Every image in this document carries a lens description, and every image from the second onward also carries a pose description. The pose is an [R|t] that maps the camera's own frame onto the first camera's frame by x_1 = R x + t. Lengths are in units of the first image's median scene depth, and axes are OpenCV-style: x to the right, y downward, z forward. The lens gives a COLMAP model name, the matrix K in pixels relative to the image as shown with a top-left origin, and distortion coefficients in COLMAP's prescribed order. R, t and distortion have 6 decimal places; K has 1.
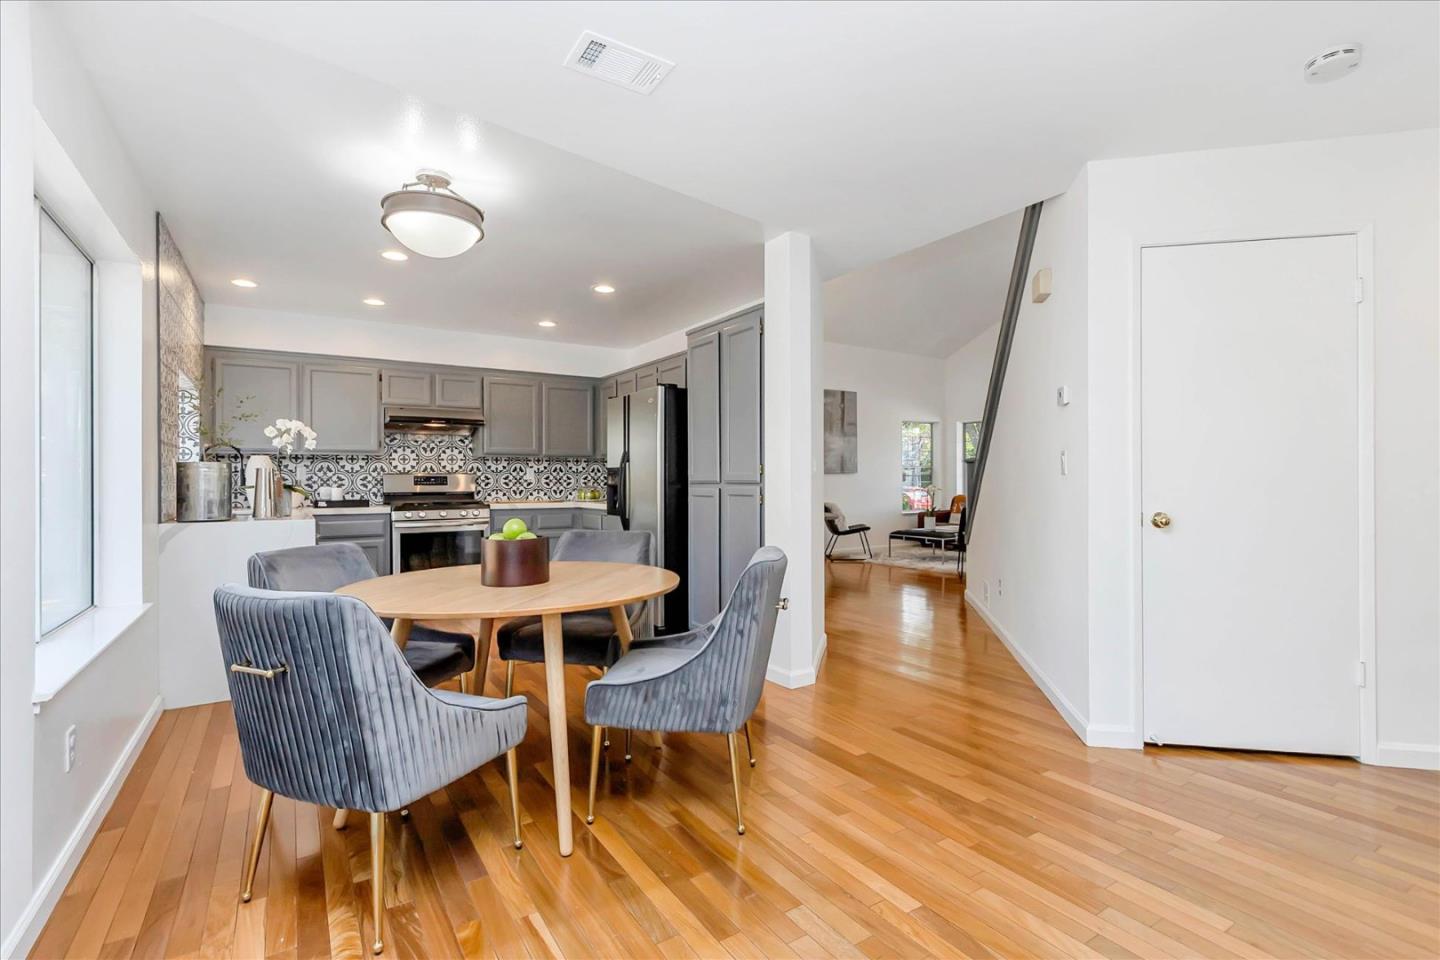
lens RADIAL K [[669.3, 0, 725.7], [0, 669.3, 478.0], [0, 0, 1]] dist [0.002451, -0.000314]
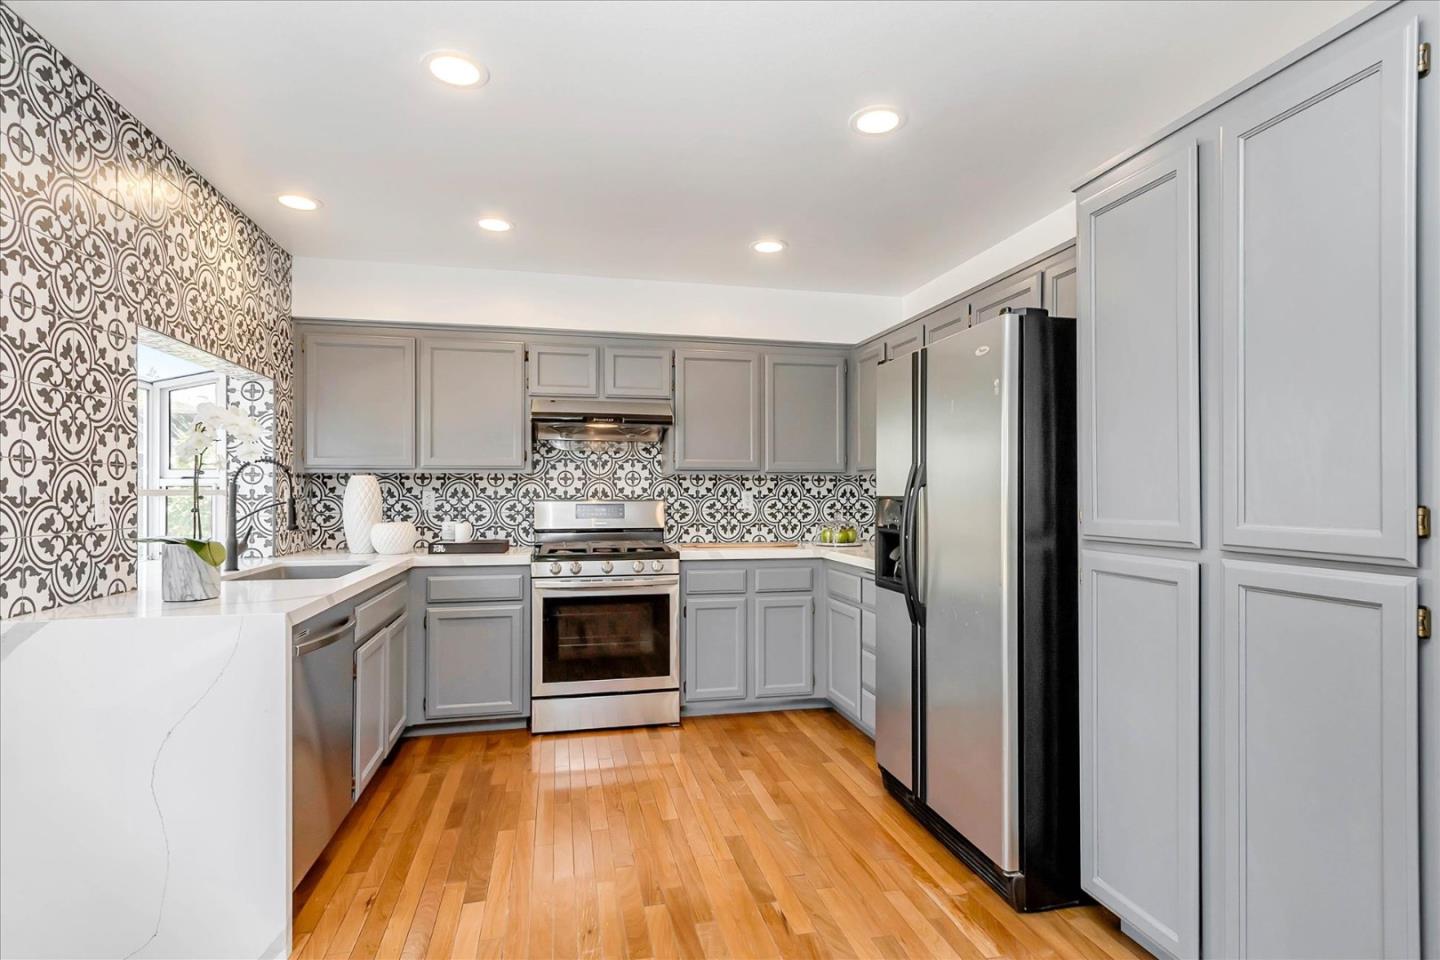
lens RADIAL K [[720.0, 0, 721.7], [0, 720.0, 488.0], [0, 0, 1]] dist [0.002984, -0.002454]
pose [[0.938622, 0.002230, -0.344939, -0.084733], [-0.003538, 0.999989, -0.003162, -0.017094], [0.344928, 0.004188, 0.938620, 0.380016]]
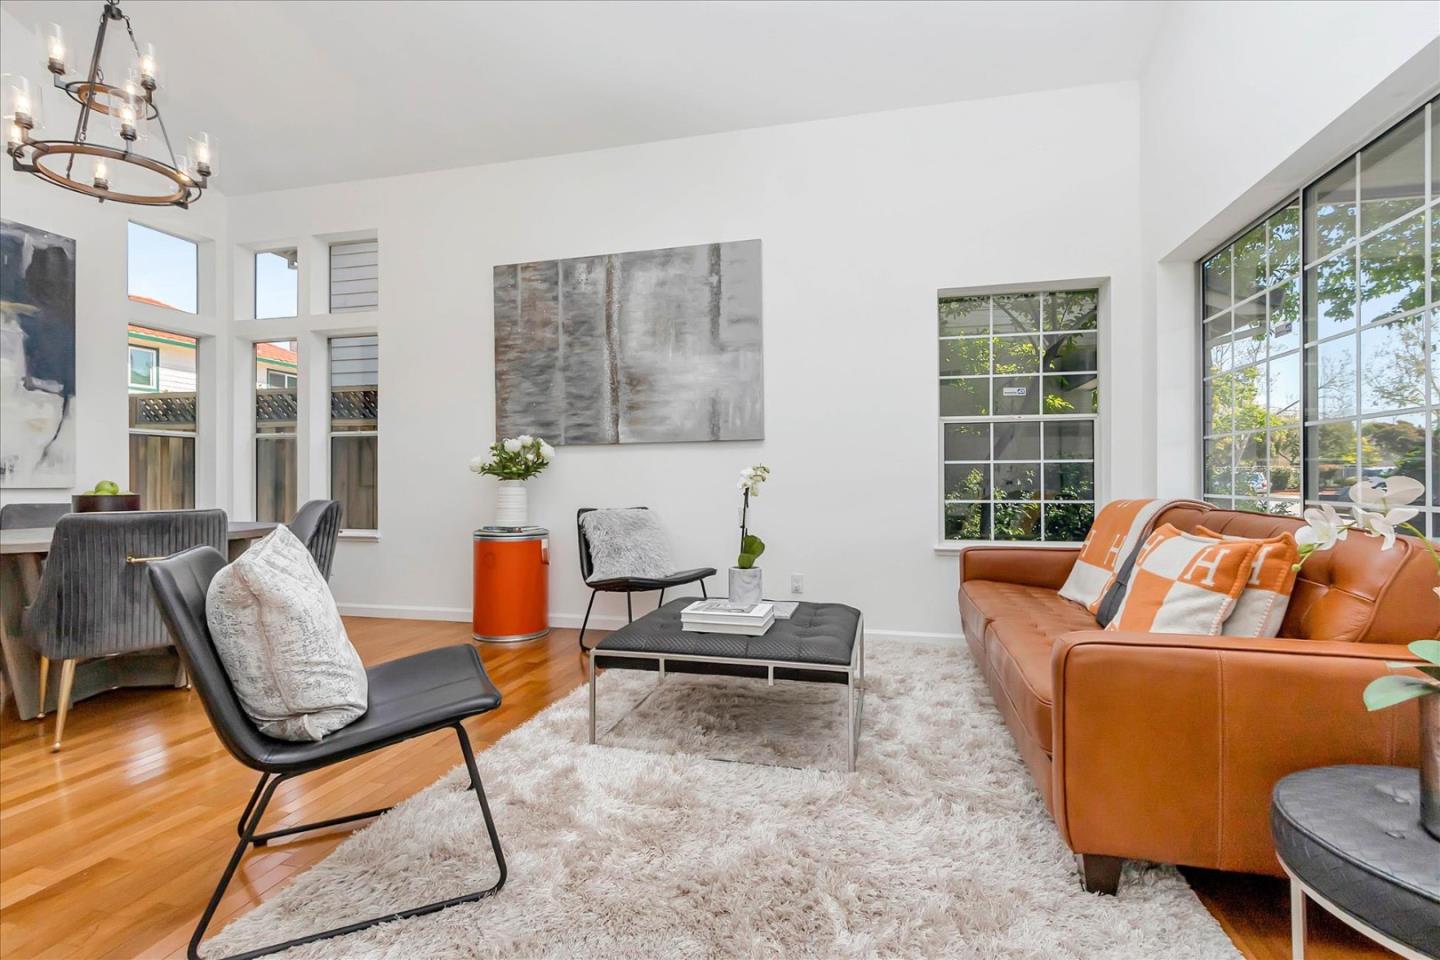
lens RADIAL K [[669.3, 0, 725.7], [0, 669.3, 478.0], [0, 0, 1]] dist [0.002451, -0.000314]
pose [[0.686399, -0.003069, -0.727219, 0.877504], [0.002314, 0.999995, -0.002036, 0.031436], [0.727222, -0.000285, 0.686403, 1.298709]]
